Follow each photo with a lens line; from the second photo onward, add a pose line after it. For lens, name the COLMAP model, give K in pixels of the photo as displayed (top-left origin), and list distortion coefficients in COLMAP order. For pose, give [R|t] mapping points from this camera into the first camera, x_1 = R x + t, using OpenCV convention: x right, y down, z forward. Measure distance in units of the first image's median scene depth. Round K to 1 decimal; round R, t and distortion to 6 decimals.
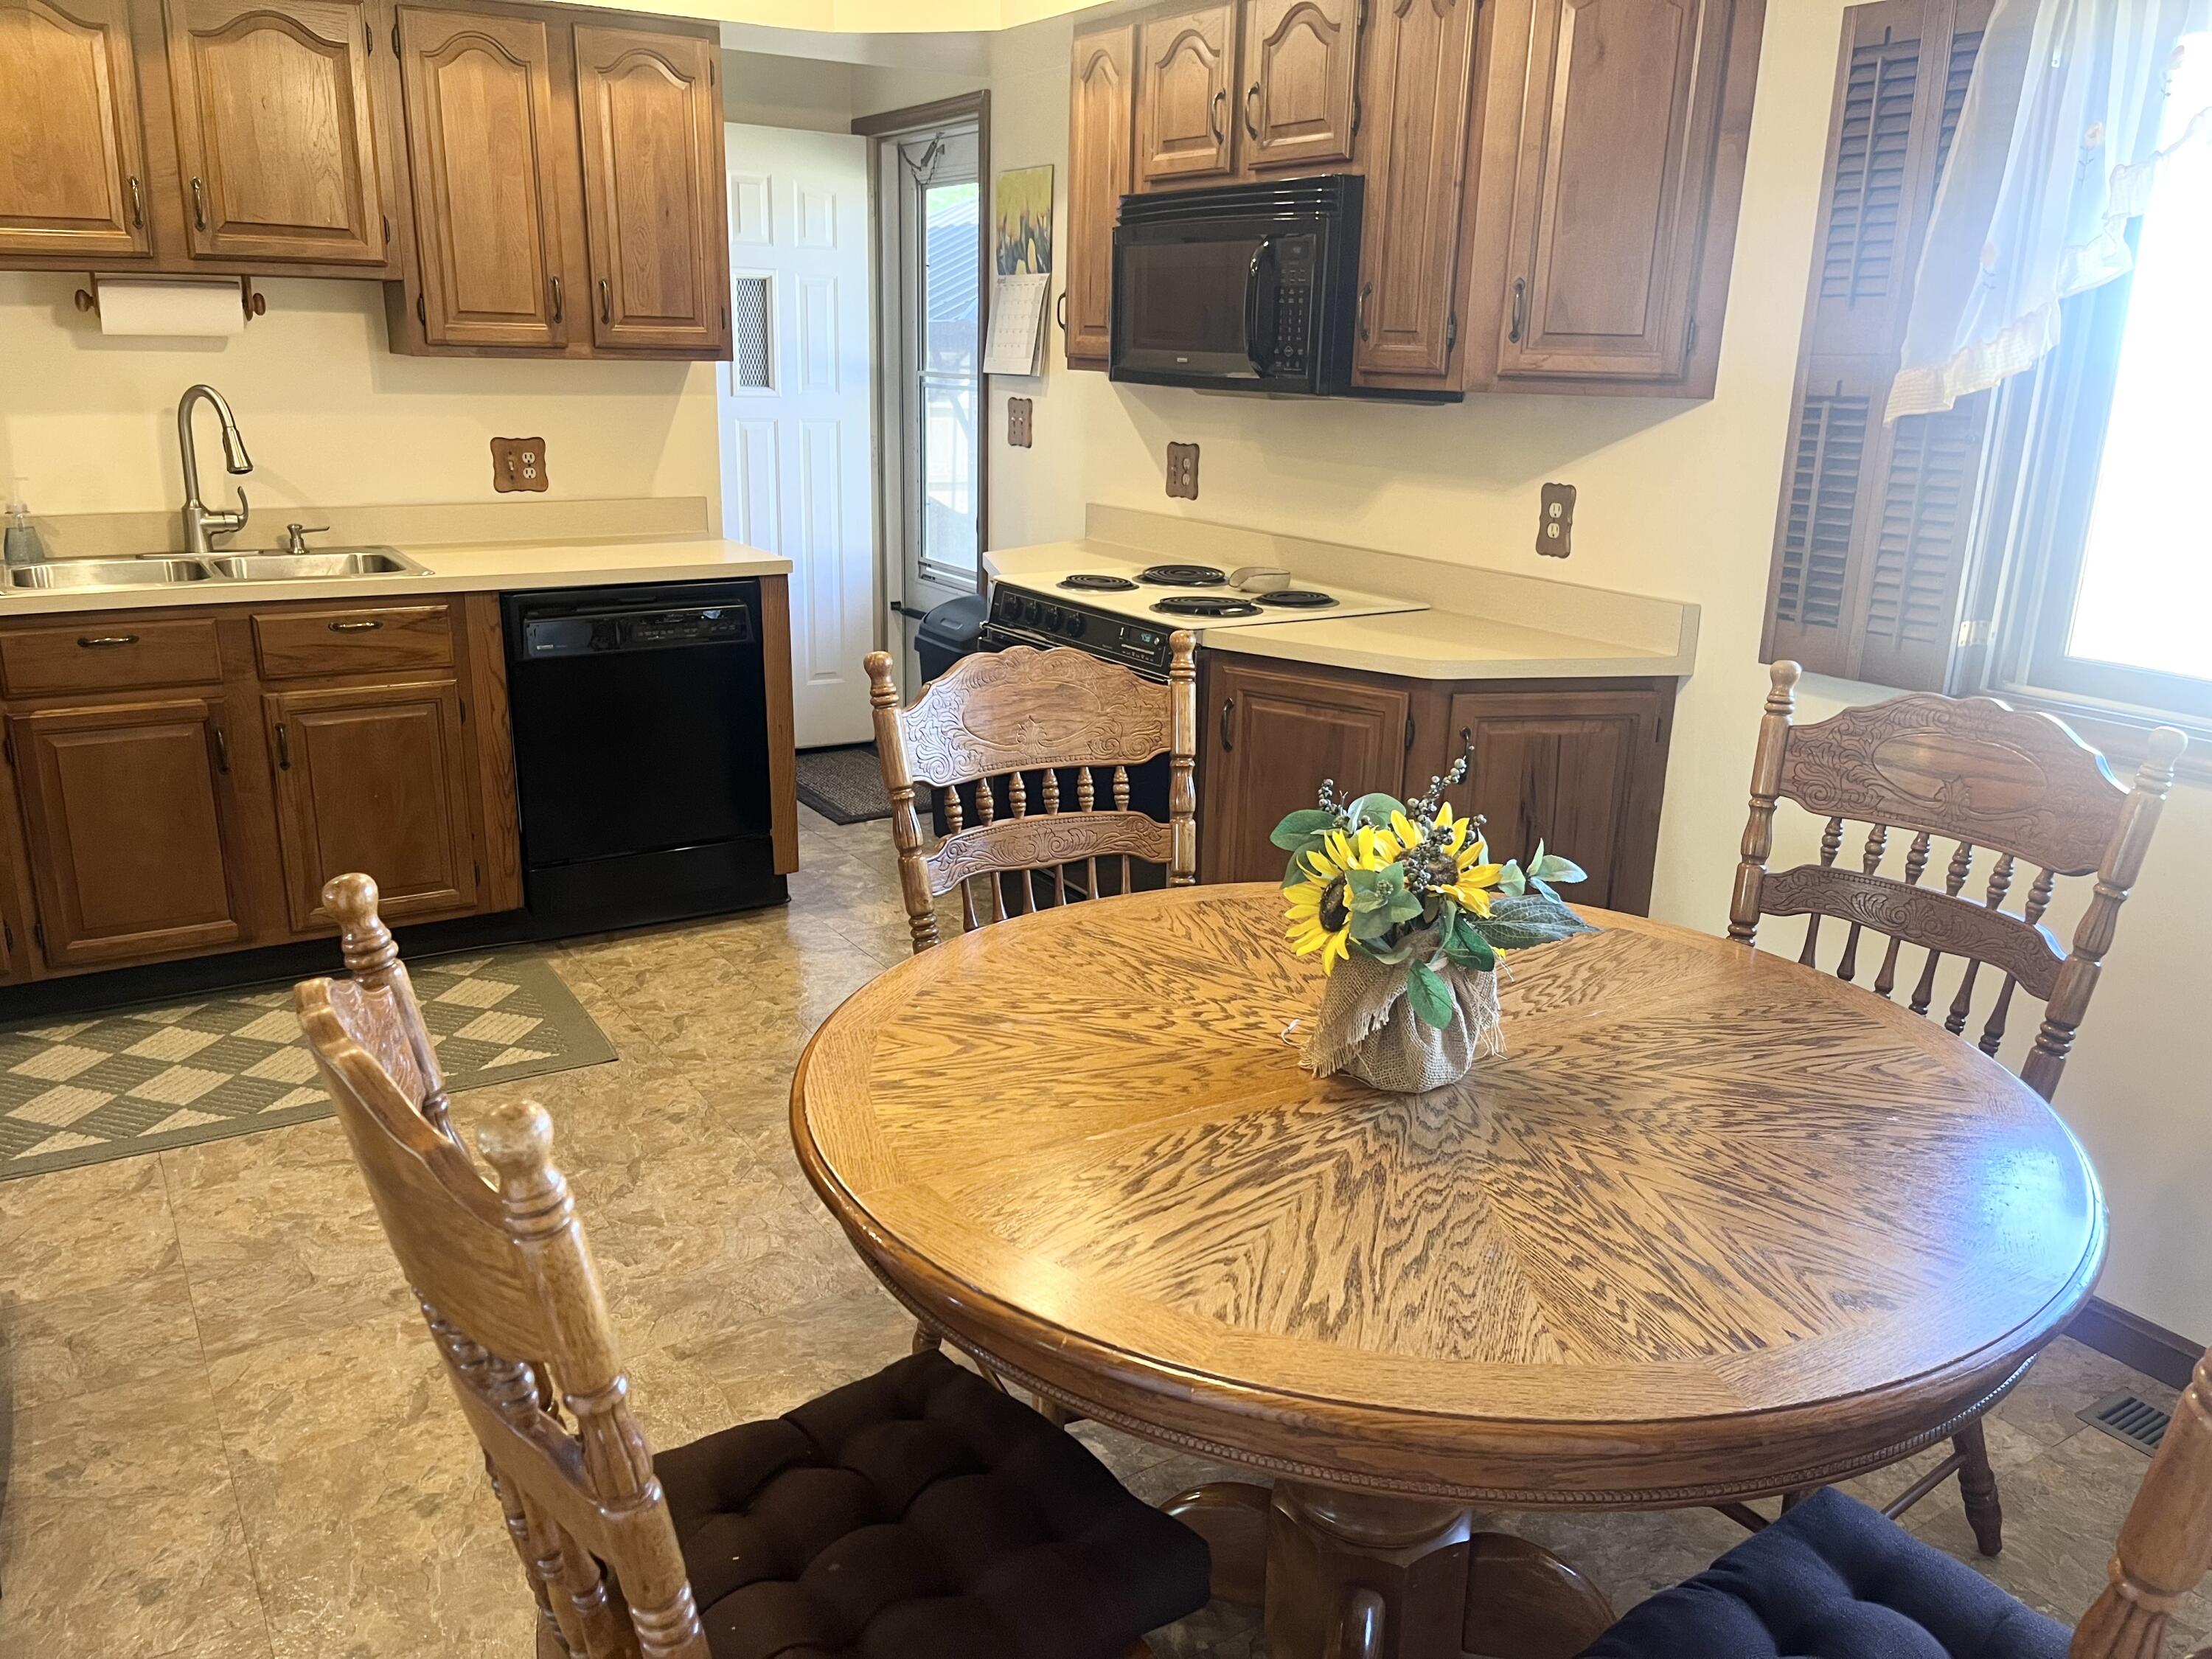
lens RADIAL K [[1693.3, 0, 1105.9], [0, 1693.3, 840.0], [0, 0, 1]] dist [0.083021, -0.116428]
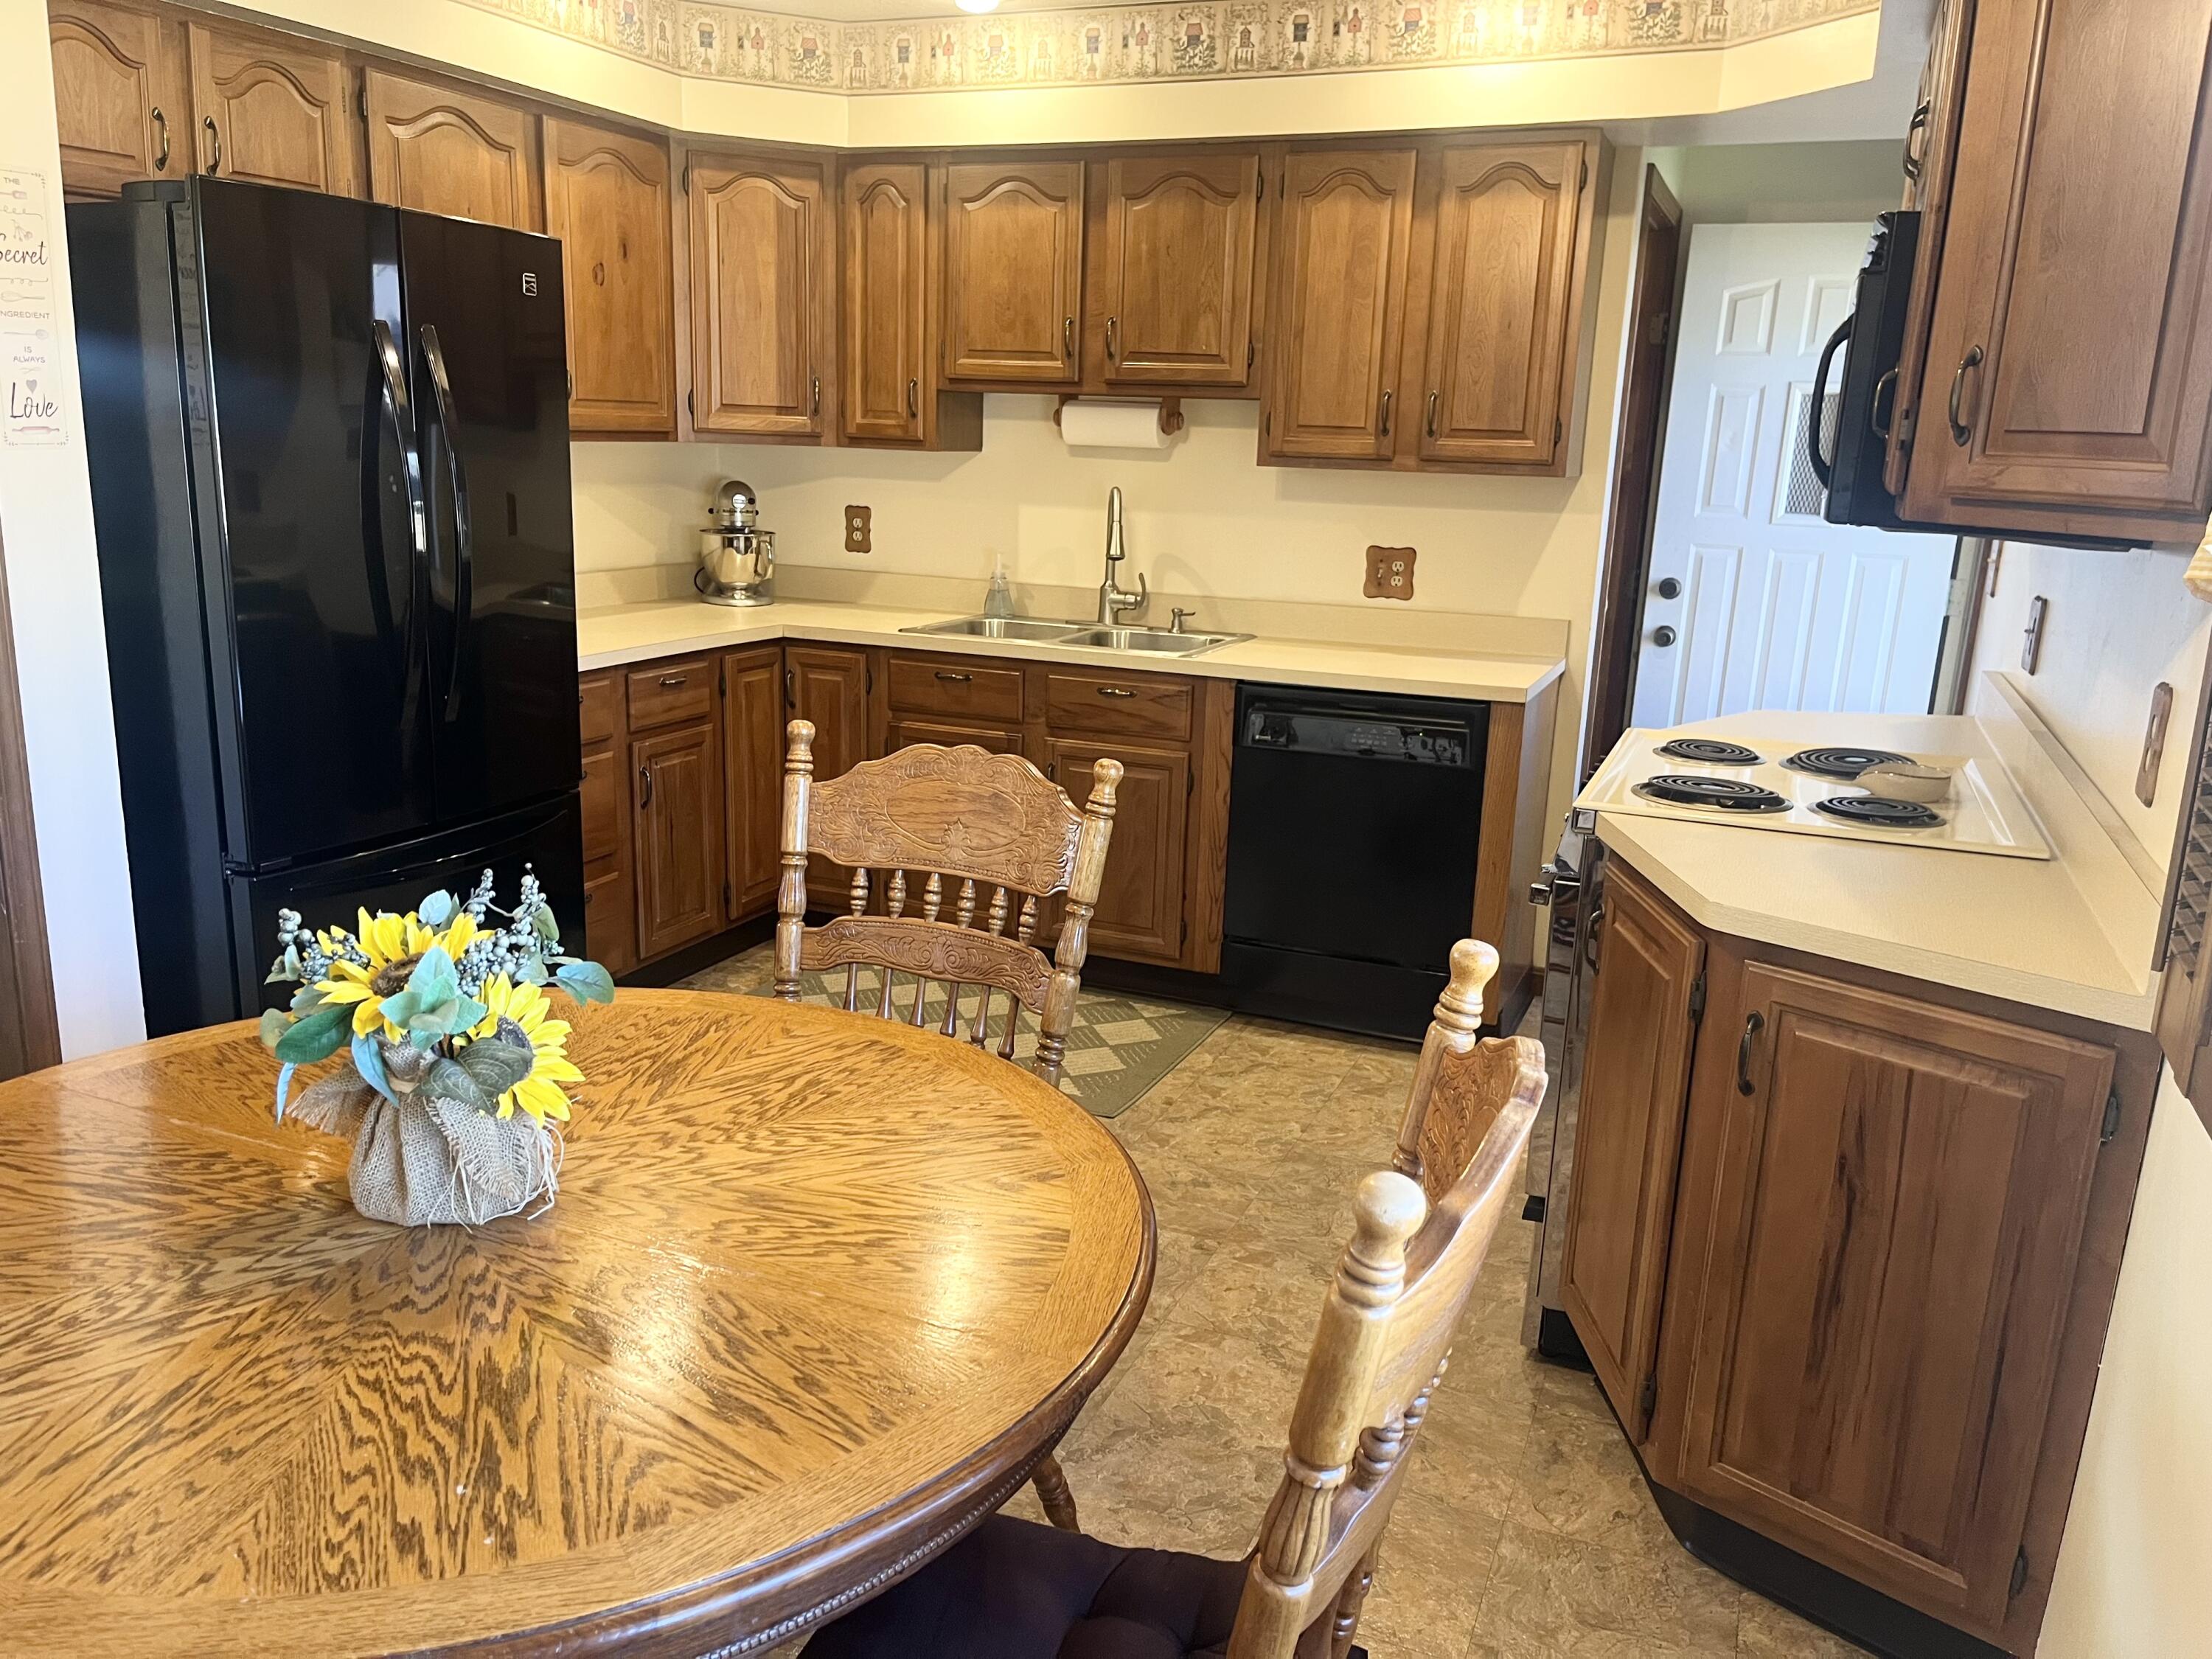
lens RADIAL K [[1693.3, 0, 1105.9], [0, 1693.3, 840.0], [0, 0, 1]] dist [0.083021, -0.116428]
pose [[0.574209, 0.190013, -0.796354, 0.499709], [-0.251689, 0.966560, 0.049145, -0.085340], [0.779061, 0.172214, 0.602831, 0.332146]]
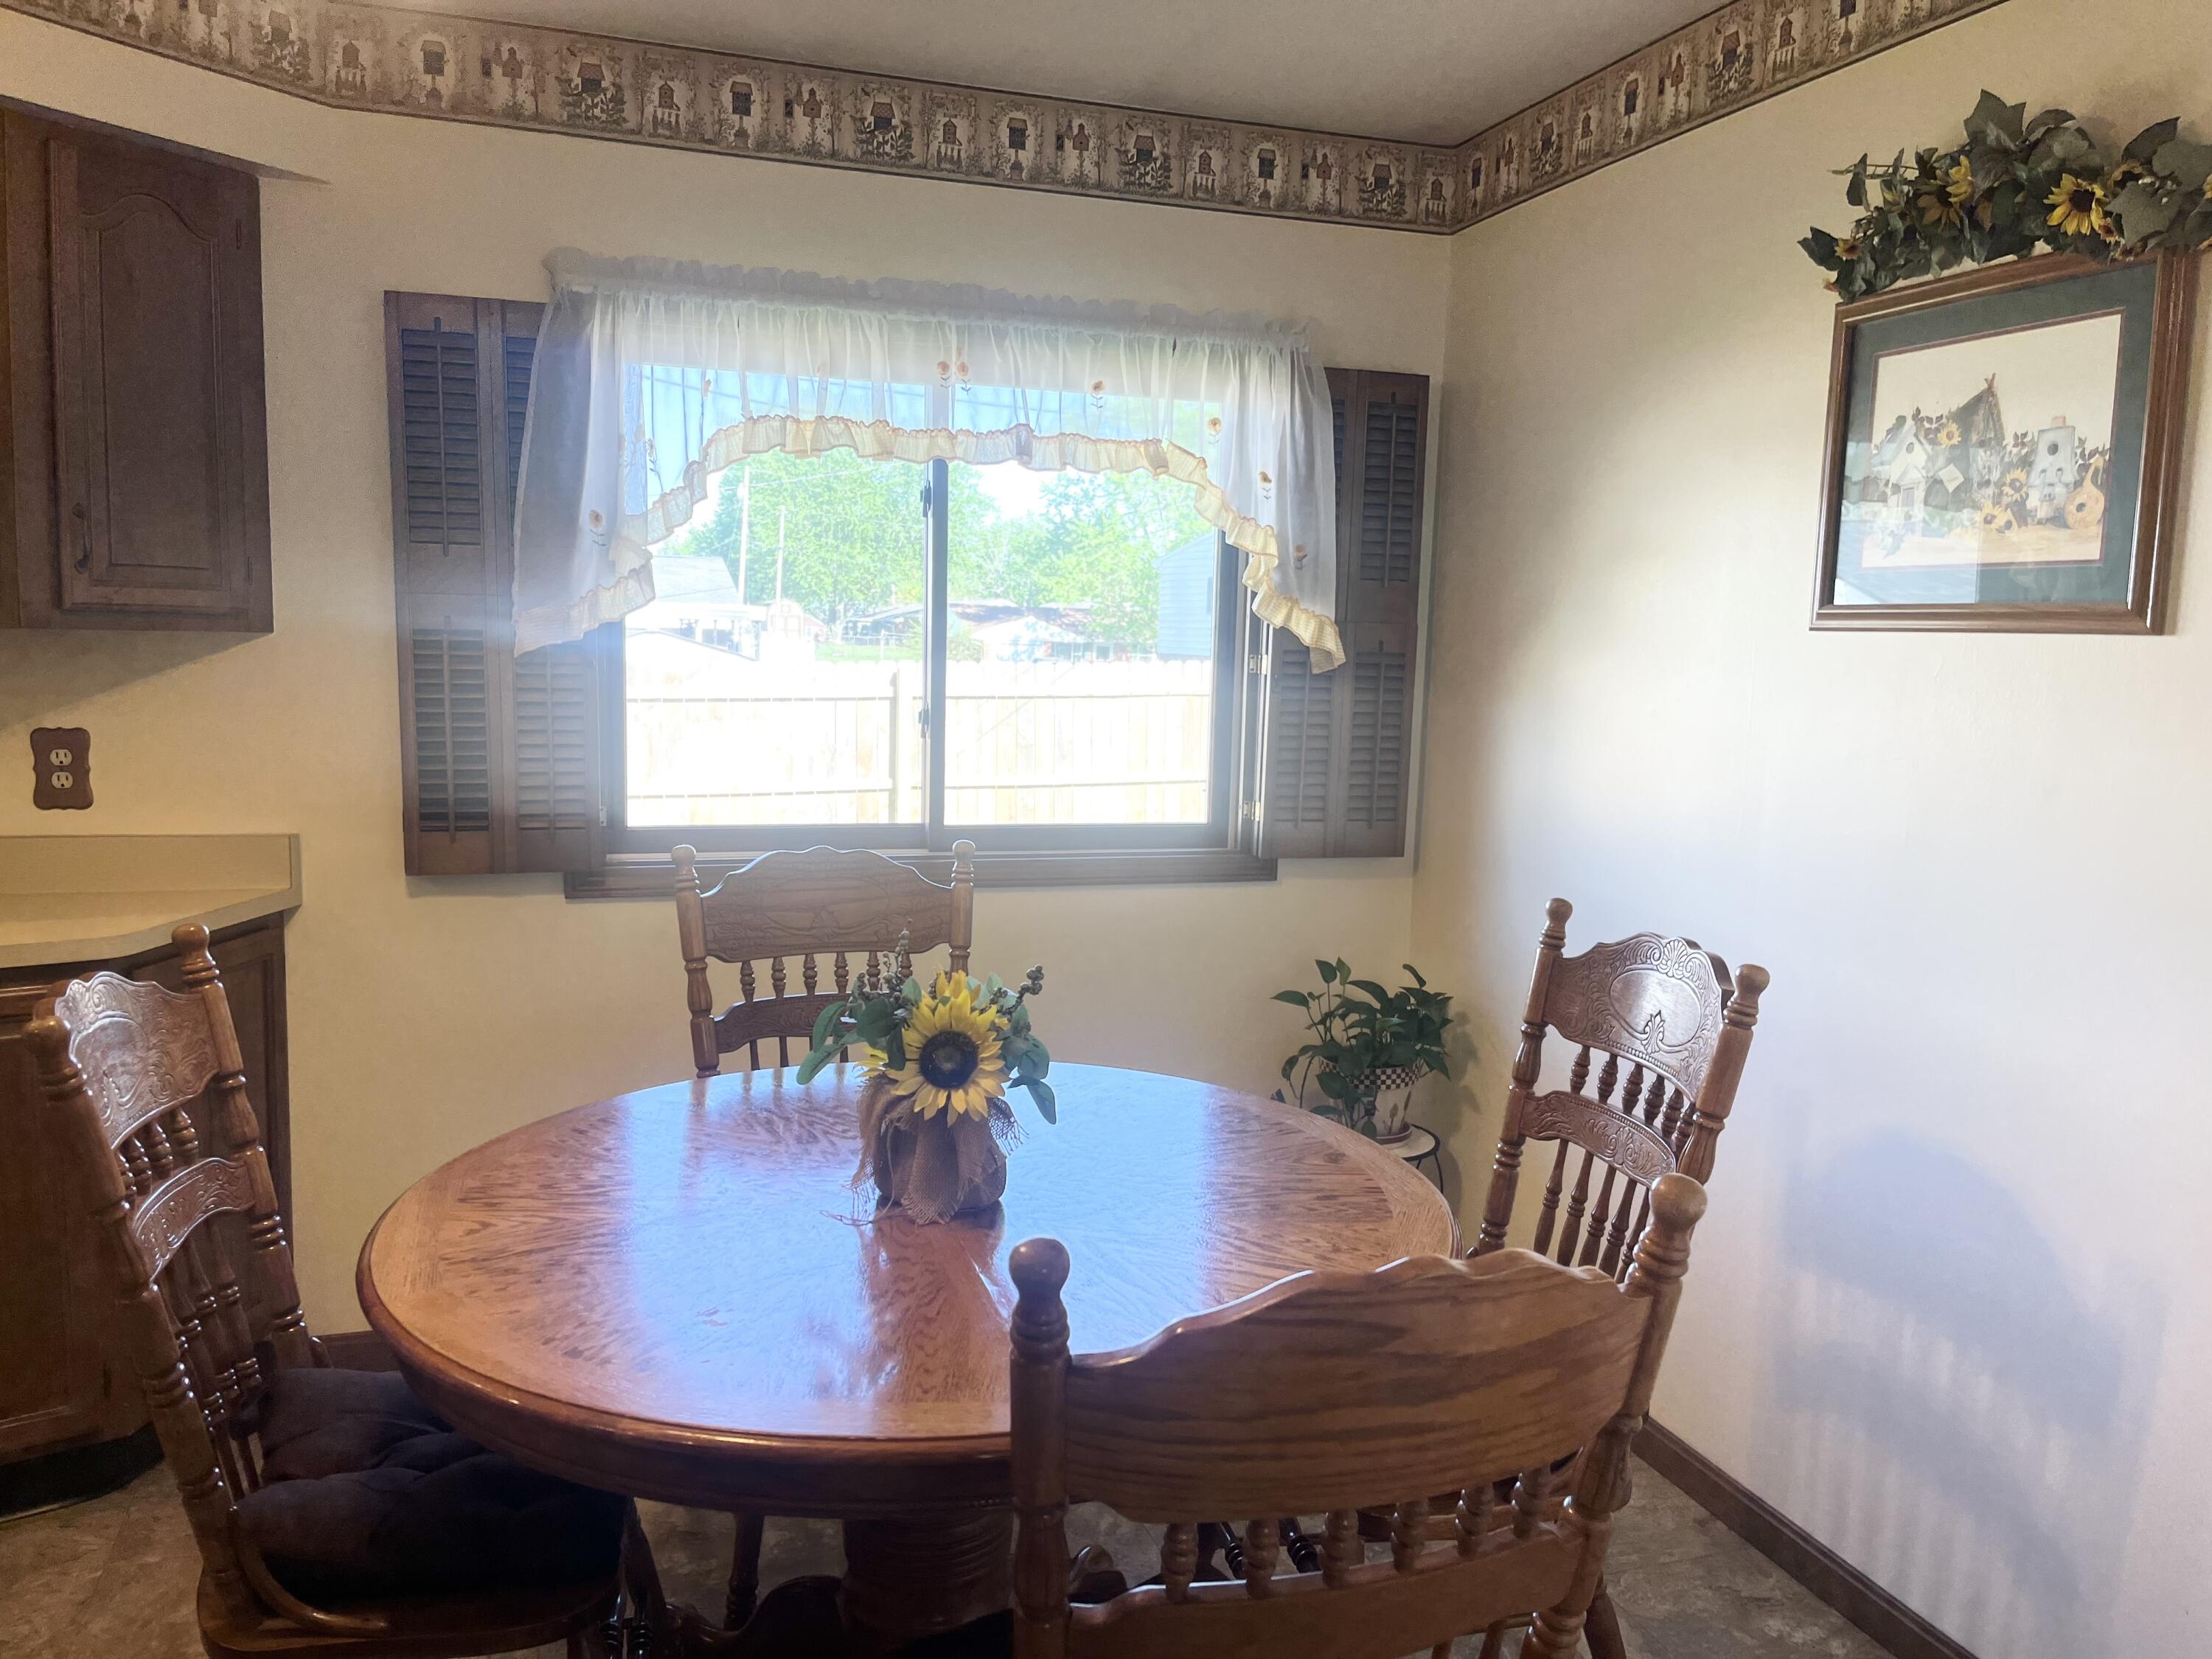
lens RADIAL K [[1693.3, 0, 1105.9], [0, 1693.3, 840.0], [0, 0, 1]] dist [0.083021, -0.116428]
pose [[0.243903, -0.136833, 0.960098, -0.423999], [0.250500, 0.965289, 0.073936, -0.077040], [-0.936889, 0.222471, 0.269713, 0.249735]]
